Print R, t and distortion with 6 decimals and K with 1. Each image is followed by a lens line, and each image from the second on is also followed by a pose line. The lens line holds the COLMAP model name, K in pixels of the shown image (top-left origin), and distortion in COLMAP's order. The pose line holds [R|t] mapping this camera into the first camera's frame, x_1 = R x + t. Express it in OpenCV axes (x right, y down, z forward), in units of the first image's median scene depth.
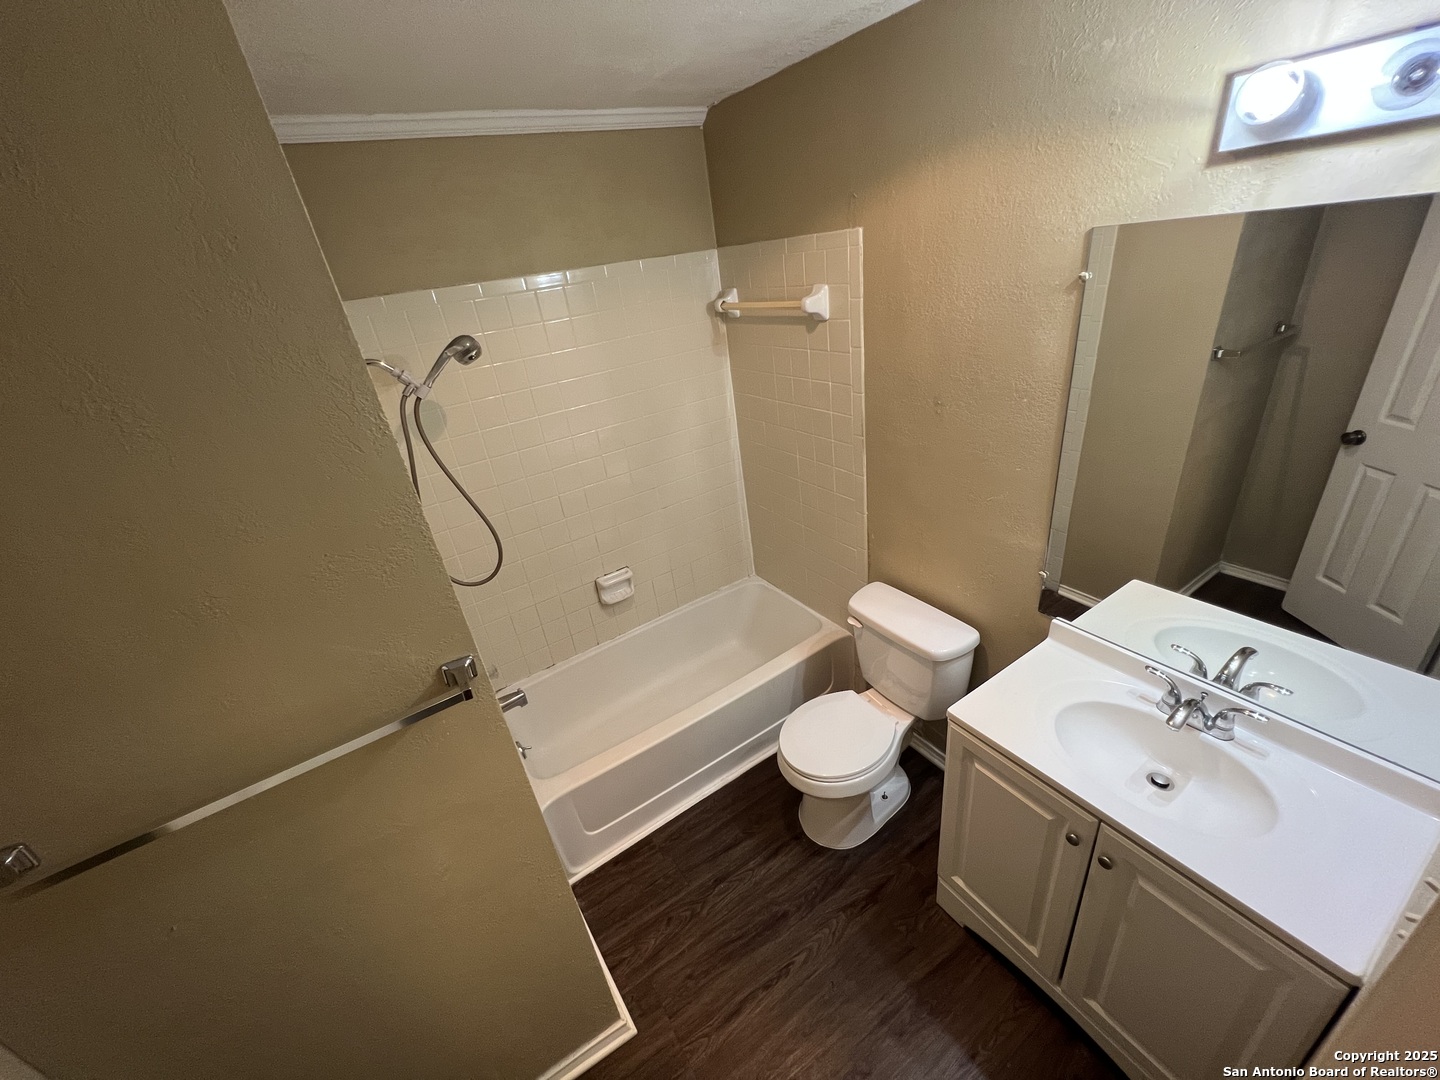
lens RADIAL K [[578.5, 0, 715.9], [0, 578.5, 538.4], [0, 0, 1]] dist [-0.001245, 0.000547]
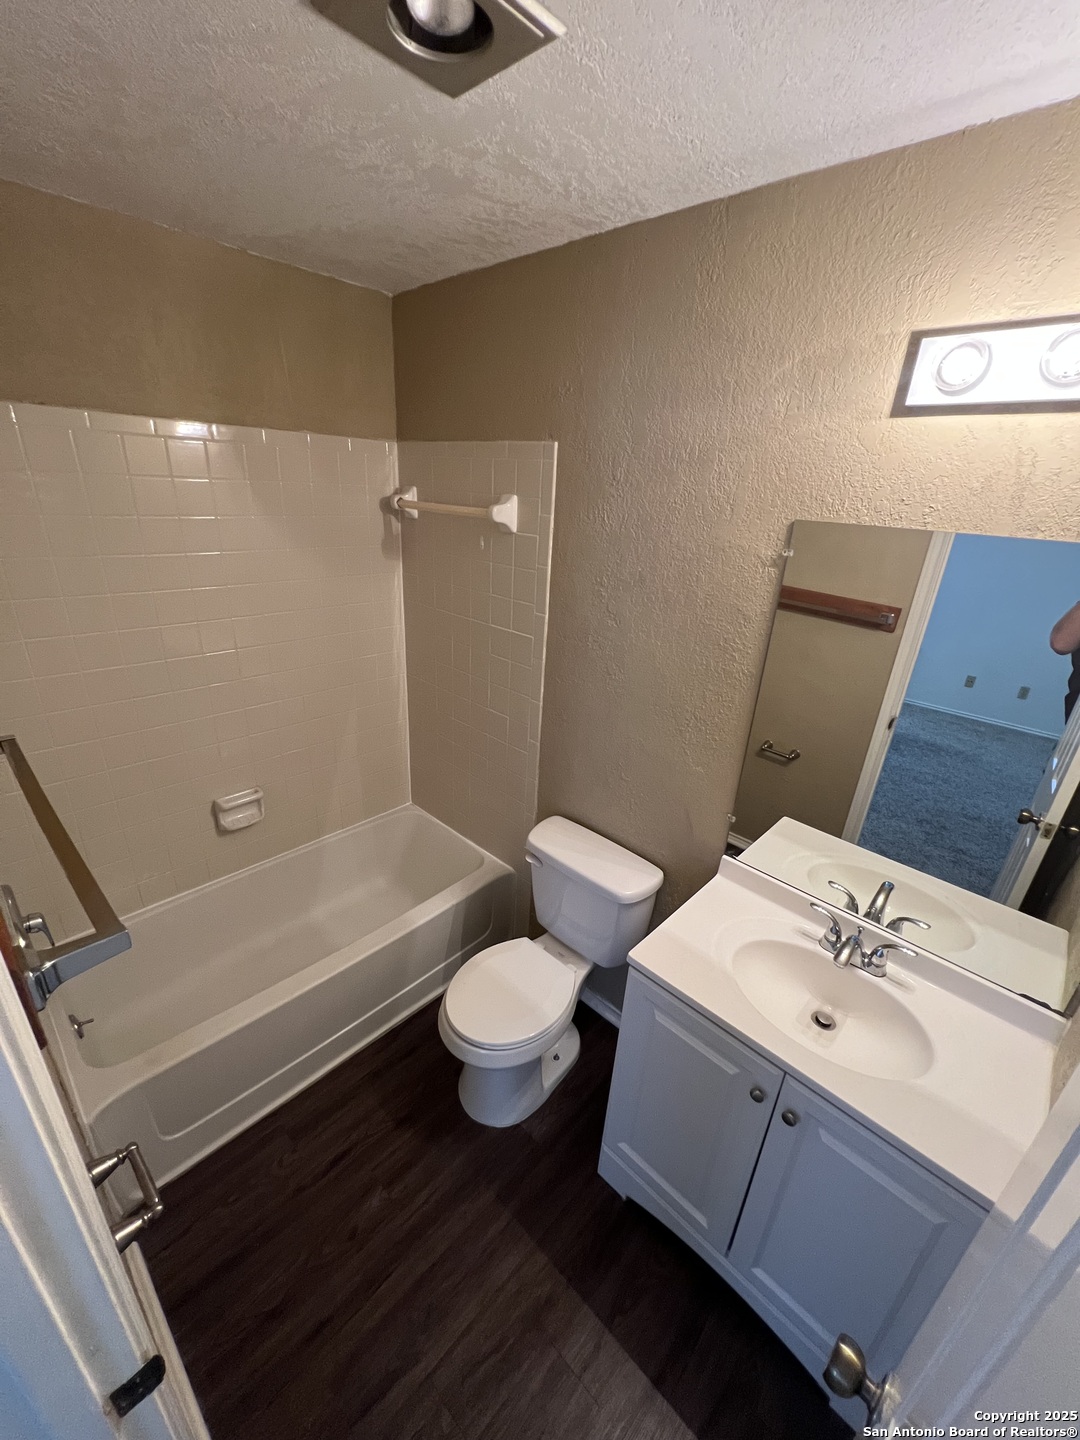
lens RADIAL K [[578.5, 0, 537.6], [0, 578.5, 716.4], [0, 0, 1]] dist [-0.001245, 0.000547]
pose [[0.952351, 0.077596, 0.294969, -0.035443], [-0.050975, 0.993988, -0.096903, 0.016544], [-0.300714, 0.077249, 0.950581, 0.141642]]
